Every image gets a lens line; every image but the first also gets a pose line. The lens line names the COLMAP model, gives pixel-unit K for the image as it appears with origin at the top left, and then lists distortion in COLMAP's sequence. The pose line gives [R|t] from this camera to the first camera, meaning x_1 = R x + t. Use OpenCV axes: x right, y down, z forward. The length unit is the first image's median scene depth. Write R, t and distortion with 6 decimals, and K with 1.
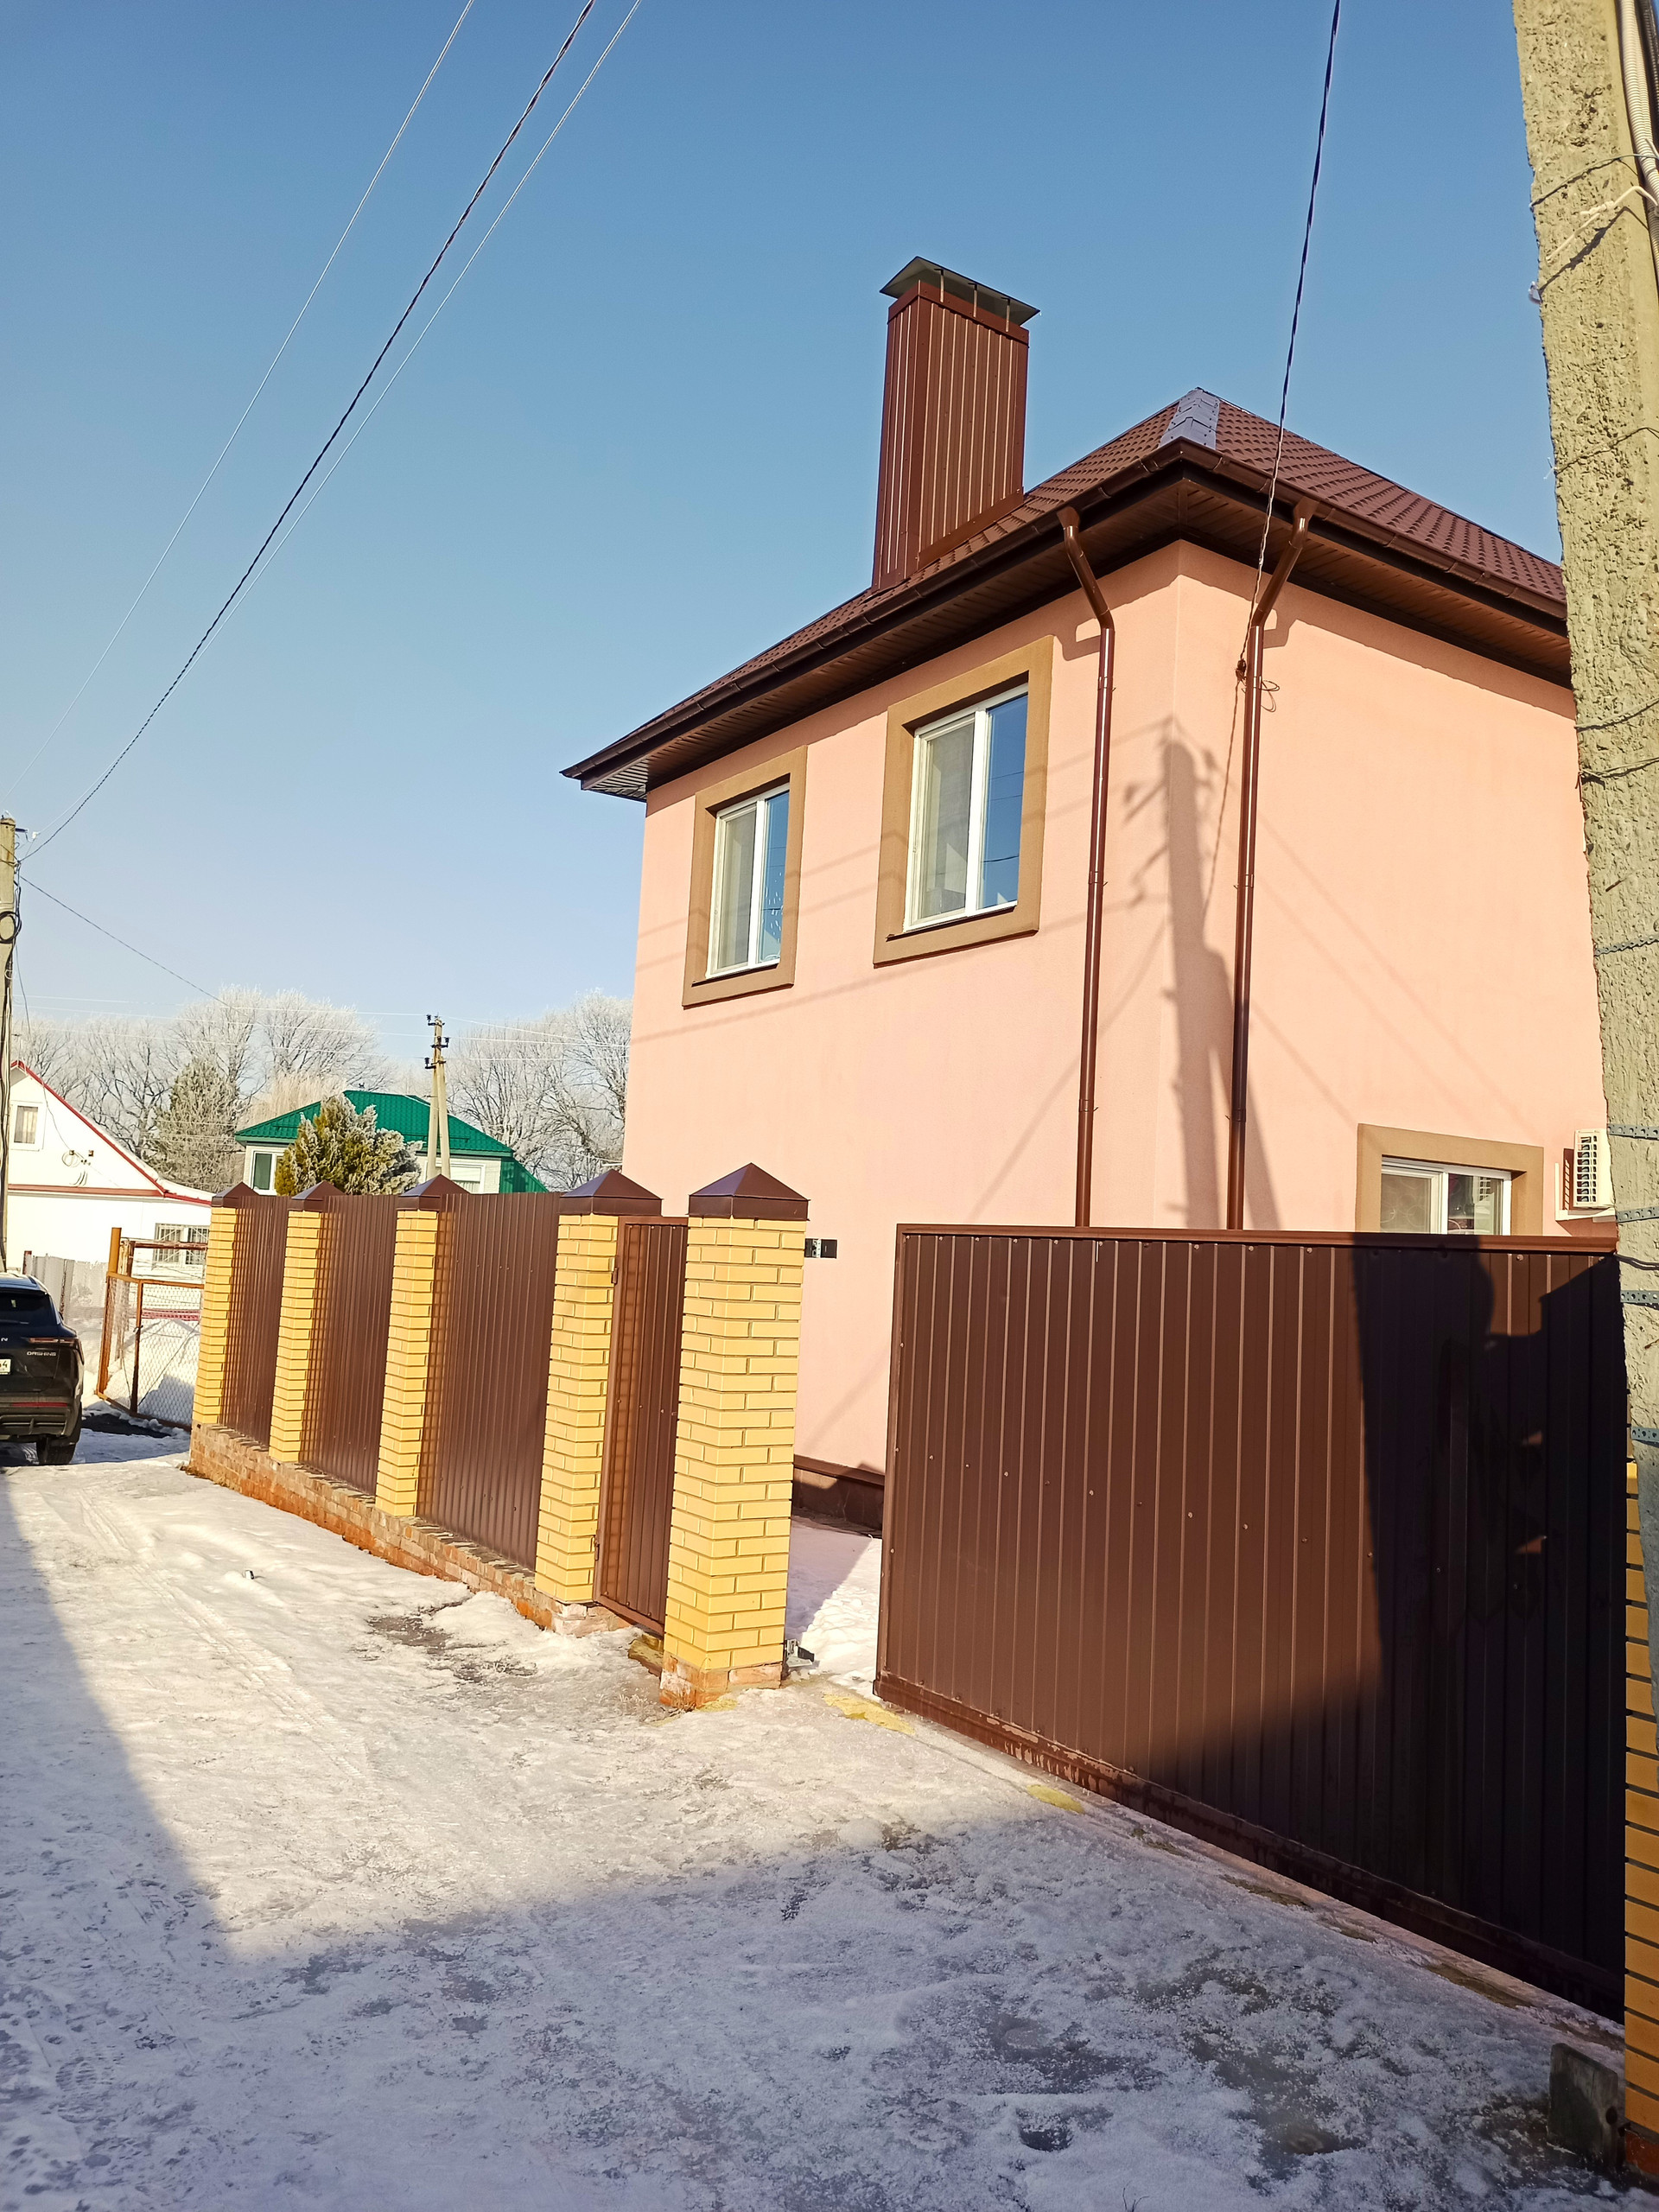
lens RADIAL K [[1604.5, 0, 842.3], [0, 1604.5, 1098.5], [0, 0, 1]] dist [0.101638, -0.163059]
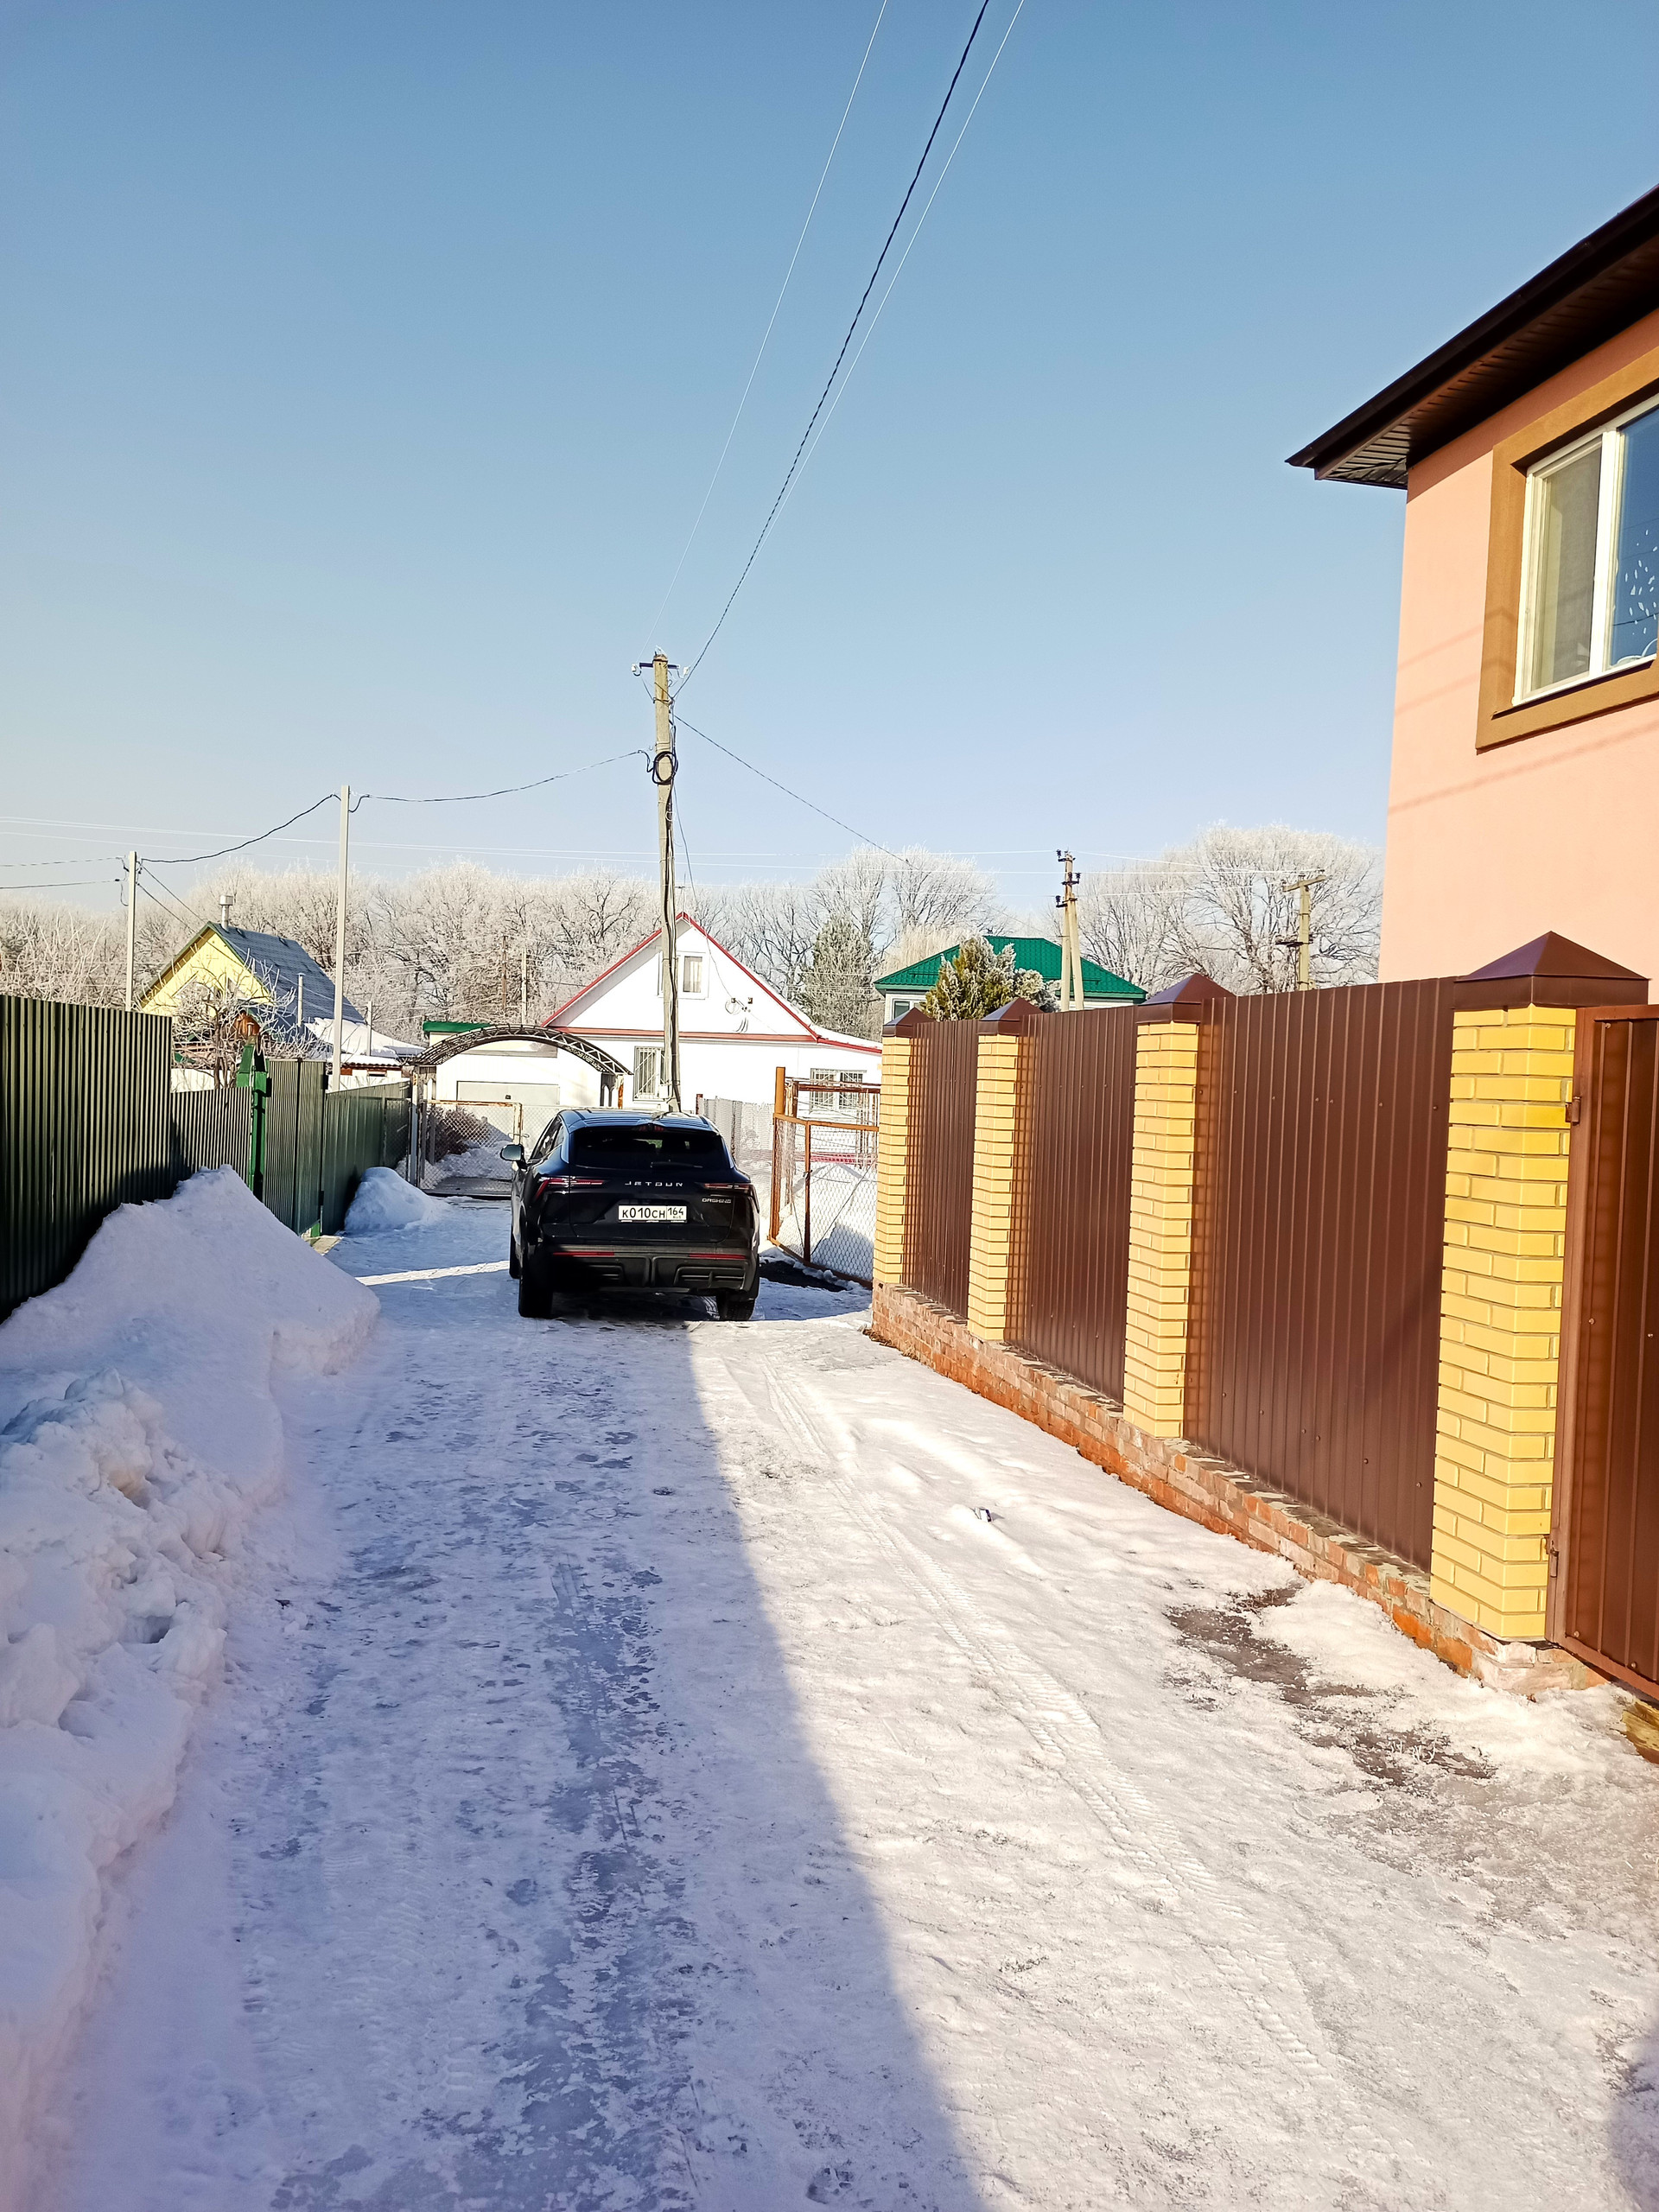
lens RADIAL K [[1604.5, 0, 842.3], [0, 1604.5, 1098.5], [0, 0, 1]] dist [0.101638, -0.163059]
pose [[0.930826, -0.003848, -0.365443, -0.113665], [0.038023, 0.995537, 0.086368, 0.029370], [0.363479, -0.094289, 0.926818, 0.231023]]
